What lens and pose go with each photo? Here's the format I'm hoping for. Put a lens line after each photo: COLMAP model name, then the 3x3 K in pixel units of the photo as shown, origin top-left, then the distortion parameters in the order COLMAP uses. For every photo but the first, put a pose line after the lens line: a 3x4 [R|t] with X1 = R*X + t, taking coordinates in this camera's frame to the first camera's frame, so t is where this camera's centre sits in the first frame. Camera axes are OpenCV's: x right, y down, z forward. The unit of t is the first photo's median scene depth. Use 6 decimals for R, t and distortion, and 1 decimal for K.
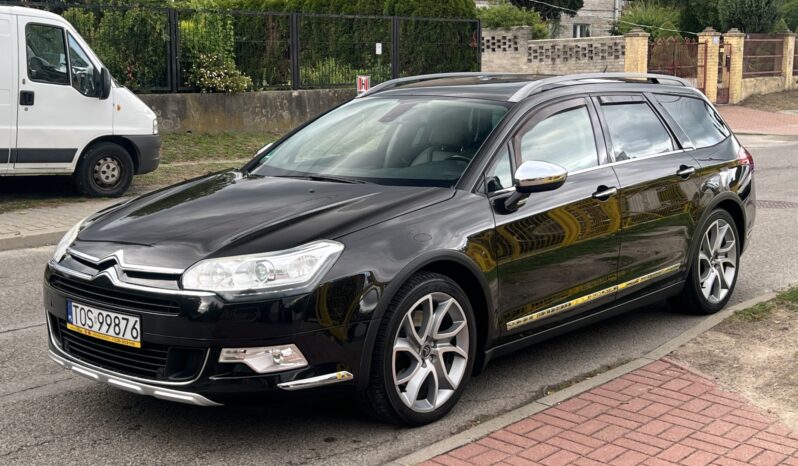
lens RADIAL K [[1089.7, 0, 392.1], [0, 1089.7, 231.0], [0, 0, 1]] dist [0.228851, -0.766478]
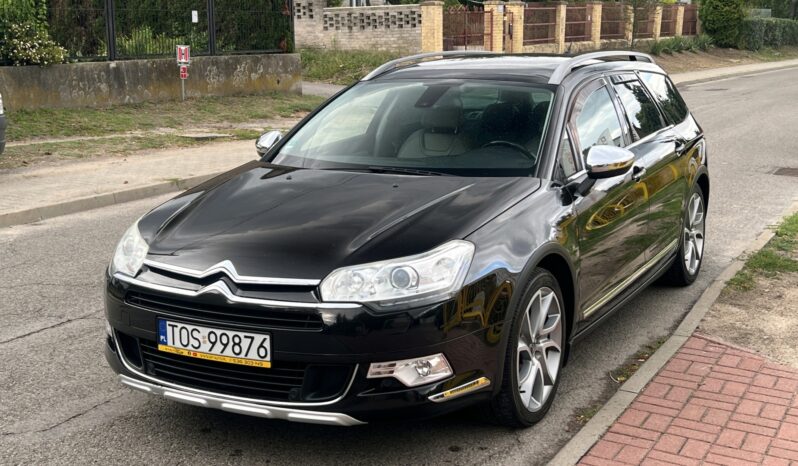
lens RADIAL K [[1089.7, 0, 392.1], [0, 1089.7, 231.0], [0, 0, 1]] dist [0.228851, -0.766478]
pose [[0.972933, -0.045814, 0.226501, -0.309045], [0.038675, 0.998608, 0.035861, -0.033395], [-0.227828, -0.026130, 0.973351, 0.090510]]
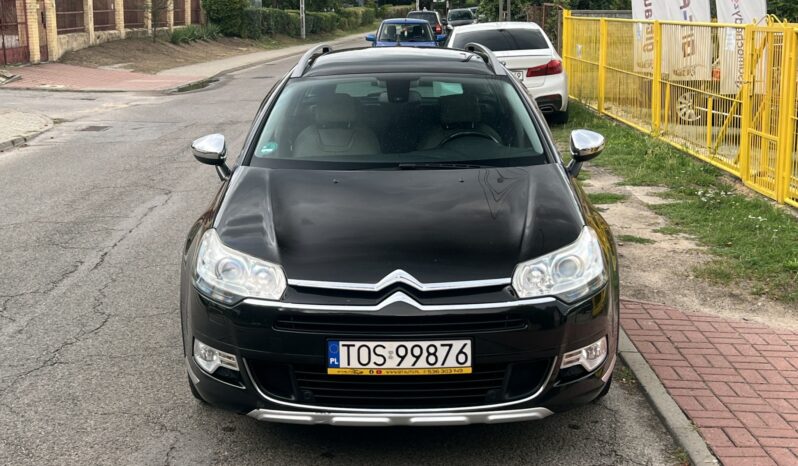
lens RADIAL K [[1089.7, 0, 392.1], [0, 1089.7, 231.0], [0, 0, 1]] dist [0.228851, -0.766478]
pose [[0.754279, -0.135083, 0.642508, -0.777297], [0.107977, 0.990803, 0.081549, -0.081653], [-0.647614, 0.007866, 0.761928, 0.340236]]
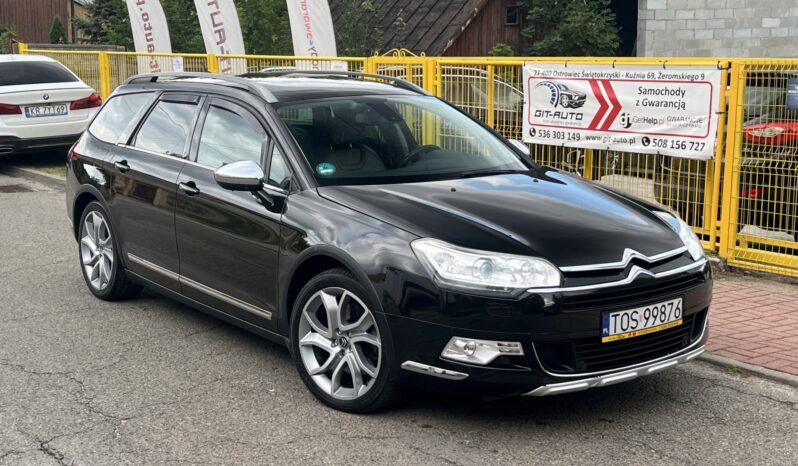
lens RADIAL K [[1089.3, 0, 399.0], [0, 1089.3, 233.0], [0, 0, 1]] dist [0.229914, -0.780965]
pose [[0.200951, -0.166634, 0.965325, -1.259595], [0.152496, 0.978734, 0.137203, -0.168937], [-0.967659, 0.119637, 0.222088, 0.951375]]
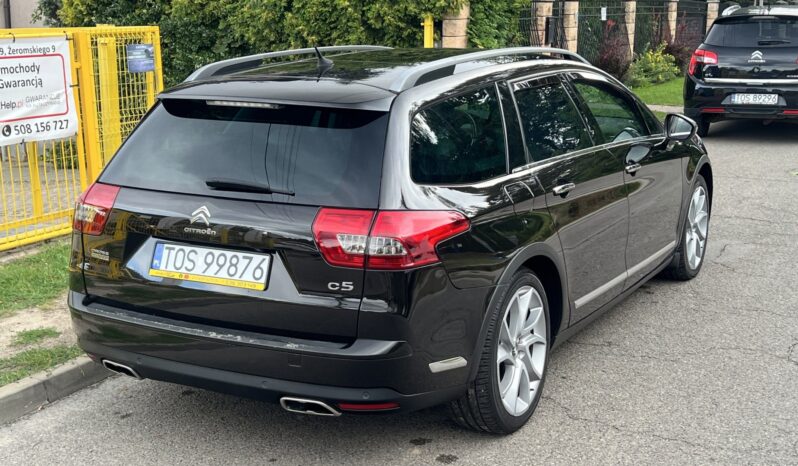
lens RADIAL K [[1044.6, 0, 399.0], [0, 1044.6, 233.0], [0, 0, 1]] dist [0.205095, -0.623222]
pose [[-0.976477, 0.052580, -0.209112, 0.433900], [-0.025286, 0.935196, 0.353226, -0.407872], [0.214134, 0.350204, -0.911868, 2.472176]]
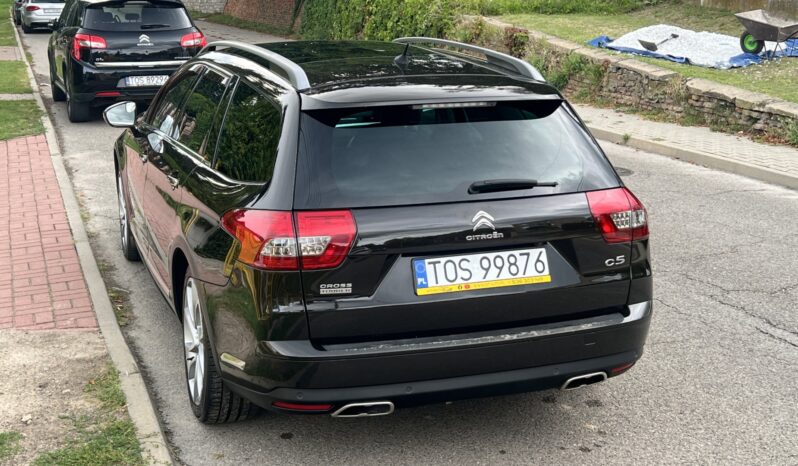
lens RADIAL K [[1044.6, 0, 399.0], [0, 1044.6, 233.0], [0, 0, 1]] dist [0.205095, -0.623222]
pose [[-0.499664, 0.201187, -0.842532, 1.095917], [-0.131408, 0.943791, 0.303298, -0.353571], [0.856194, 0.262262, -0.445141, 2.005239]]
